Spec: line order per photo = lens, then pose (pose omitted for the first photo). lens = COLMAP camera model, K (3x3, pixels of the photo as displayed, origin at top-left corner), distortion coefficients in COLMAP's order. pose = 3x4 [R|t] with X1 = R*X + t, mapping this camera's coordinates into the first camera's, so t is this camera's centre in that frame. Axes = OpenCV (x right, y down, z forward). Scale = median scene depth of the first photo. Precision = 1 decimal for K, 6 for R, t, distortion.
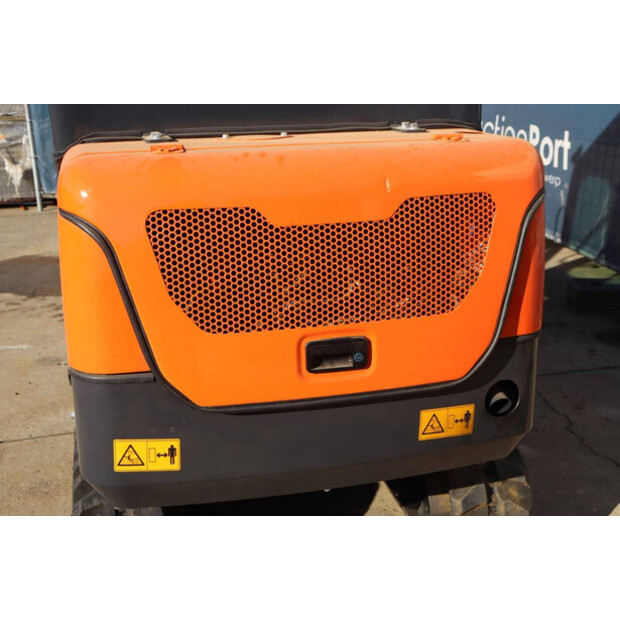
lens RADIAL K [[873.9, 0, 310.0], [0, 873.9, 310.0], [0, 0, 1]] dist [0.159992, -0.006544]
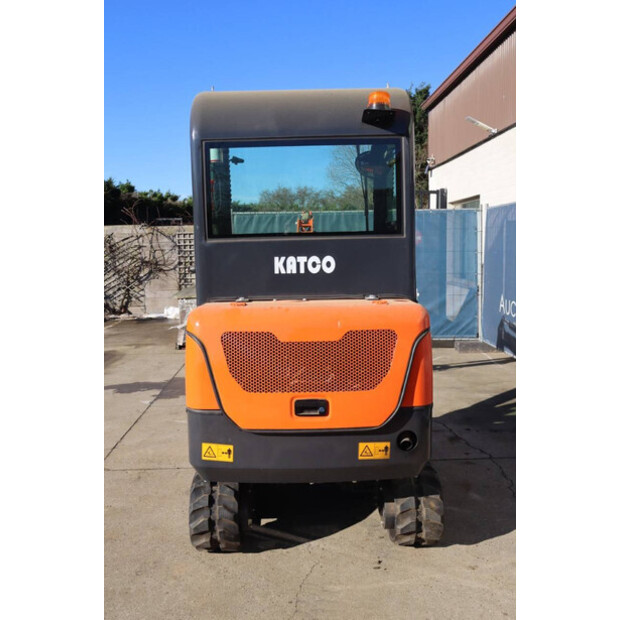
lens RADIAL K [[634.7, 0, 310.0], [0, 634.7, 310.0], [0, 0, 1]] dist [-0.024301, -0.011393]
pose [[0.975417, 0.022286, -0.219237, 0.334305], [-0.064168, 0.980486, -0.185821, 0.100051], [0.210818, 0.195321, 0.957813, -0.414599]]
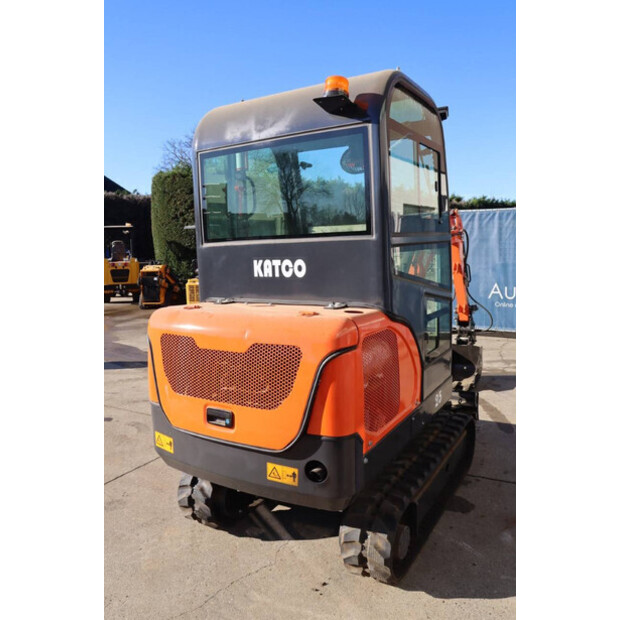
lens RADIAL K [[514.2, 0, 310.0], [0, 514.2, 310.0], [0, 0, 1]] dist [-0.136594, 0.095920]
pose [[0.709096, 0.084391, -0.700043, 0.930450], [-0.190172, 0.978911, -0.074622, -0.134311], [0.678982, 0.186042, 0.710191, 0.285525]]
